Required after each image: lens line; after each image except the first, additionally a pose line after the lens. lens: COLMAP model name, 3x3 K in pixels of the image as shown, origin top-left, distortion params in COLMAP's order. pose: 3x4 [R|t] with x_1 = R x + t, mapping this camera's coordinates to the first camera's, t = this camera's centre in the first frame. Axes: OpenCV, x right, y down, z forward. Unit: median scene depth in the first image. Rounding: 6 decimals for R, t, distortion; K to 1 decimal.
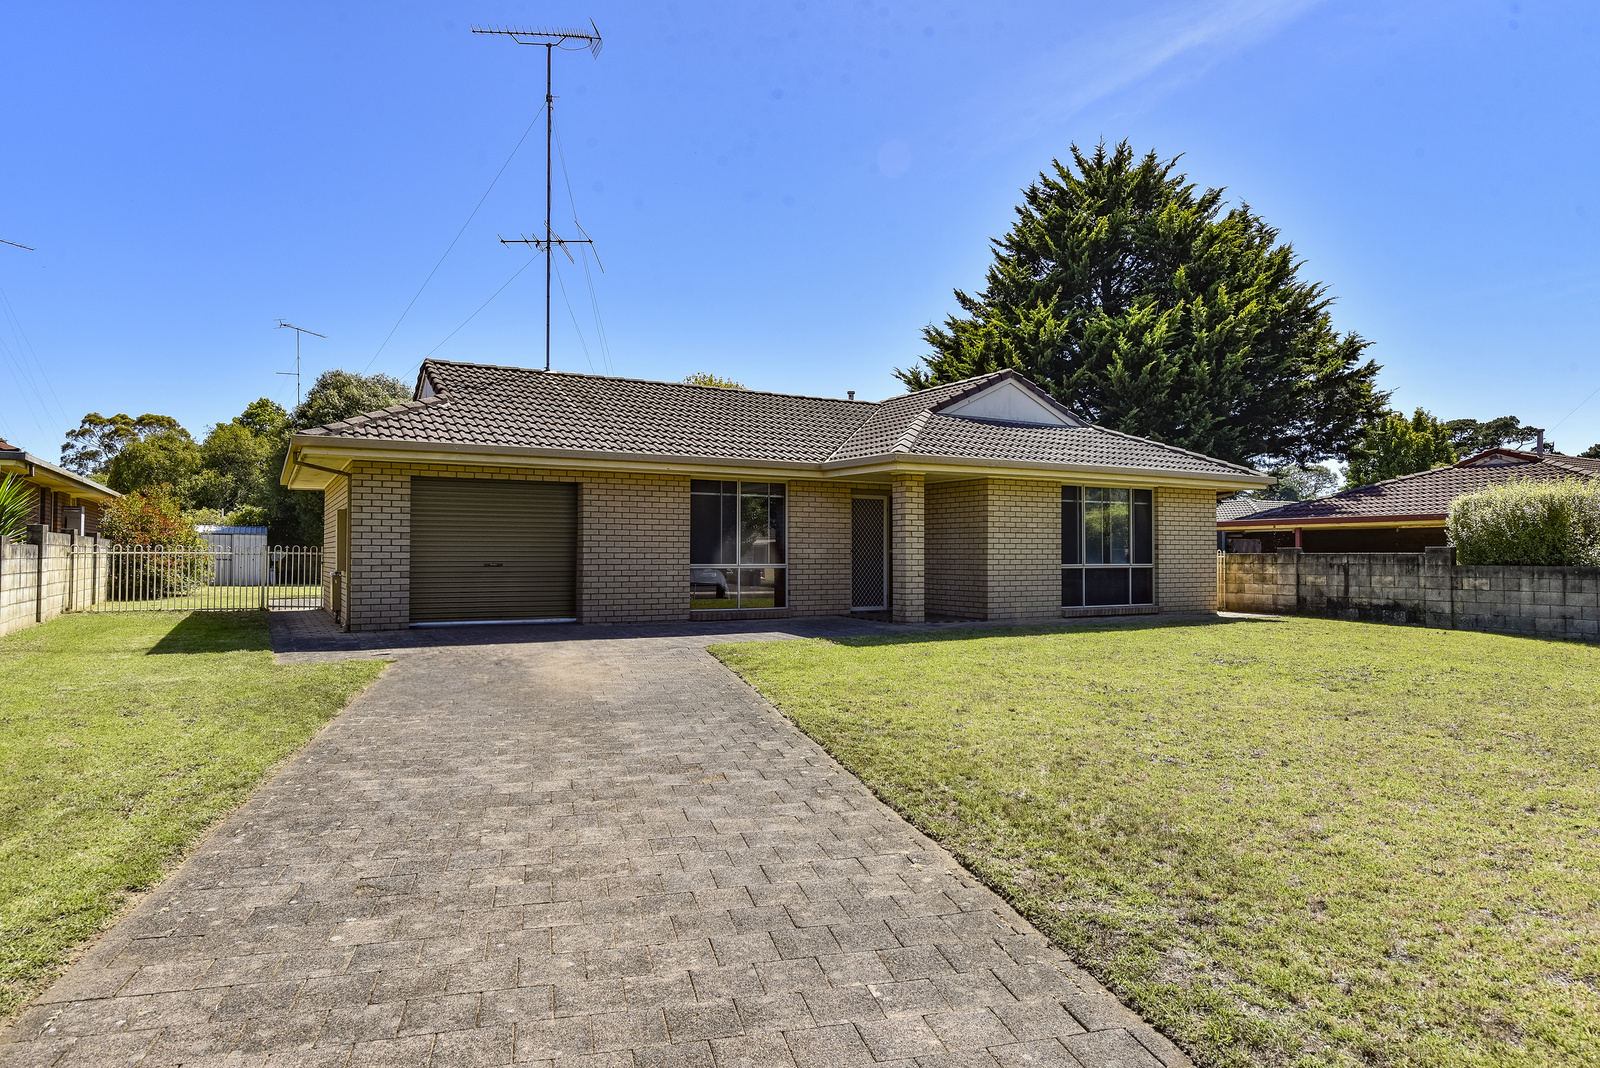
lens RADIAL K [[975.6, 0, 800.0], [0, 975.6, 534.0], [0, 0, 1]] dist [0.001836, -0.000414]
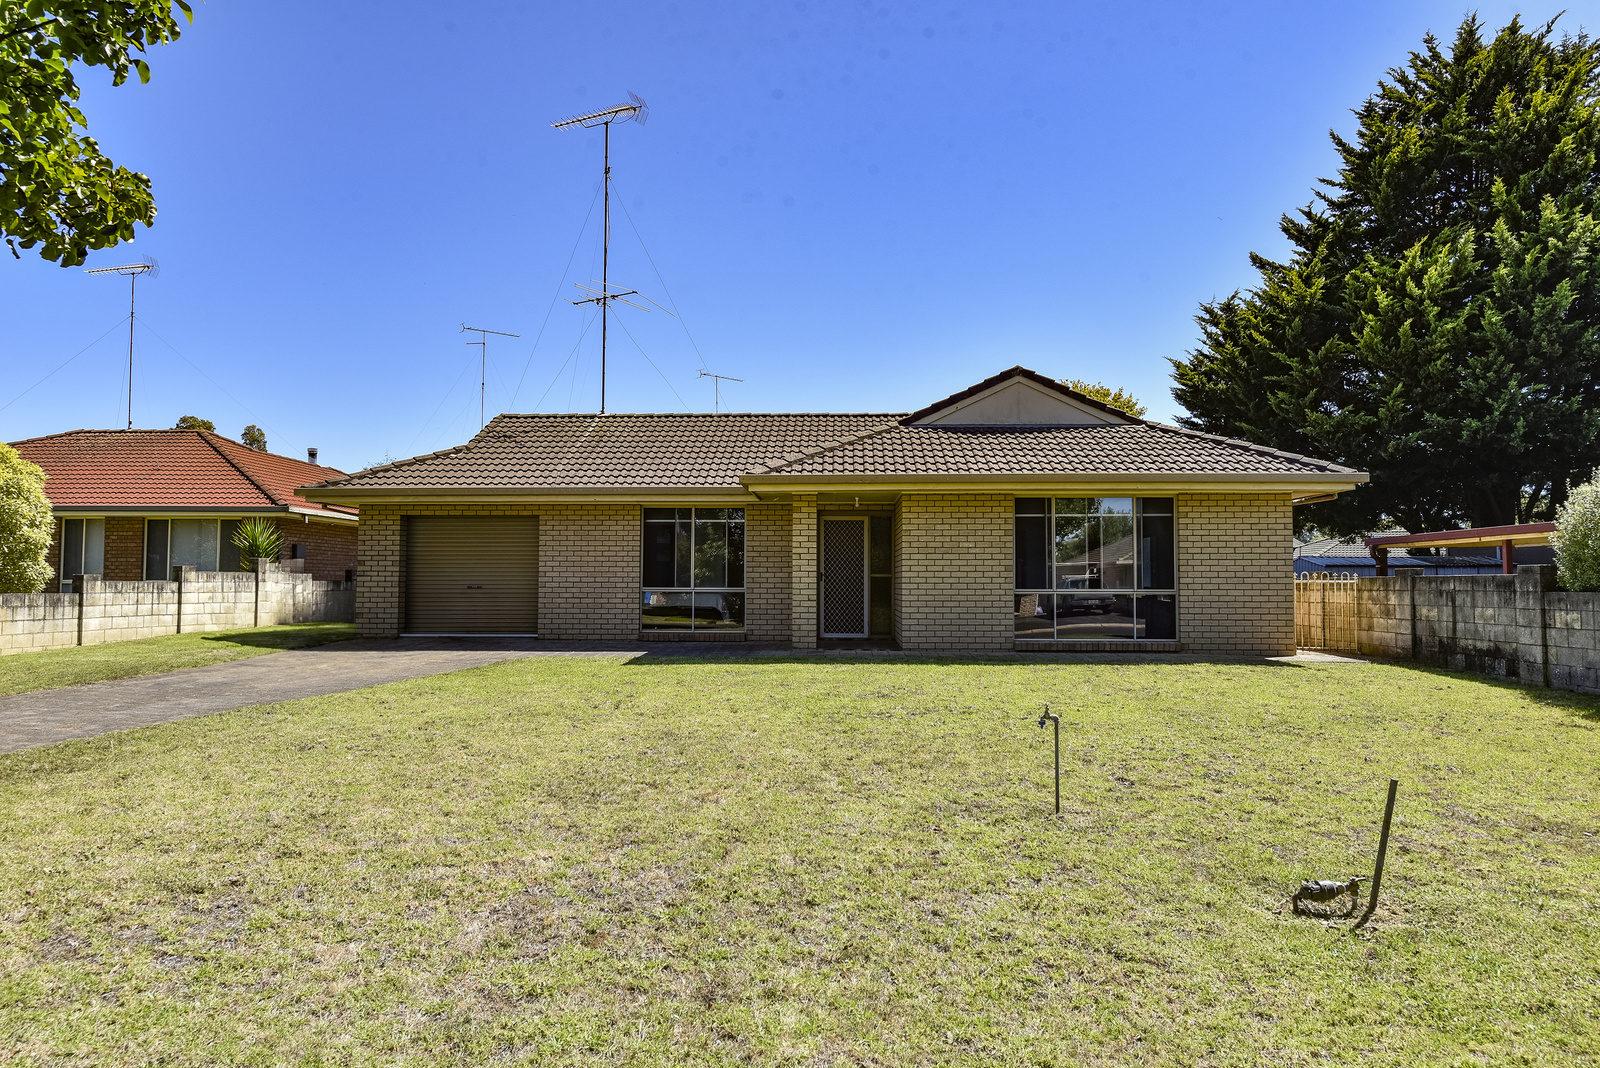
lens RADIAL K [[1092.1, 0, 800.0], [0, 1092.1, 534.0], [0, 0, 1]] dist [0.000219, 0.000945]
pose [[0.840950, -0.024628, -0.540552, 0.605150], [0.010097, 0.999504, -0.029830, 0.008743], [0.541018, 0.019628, 0.840782, 0.079995]]
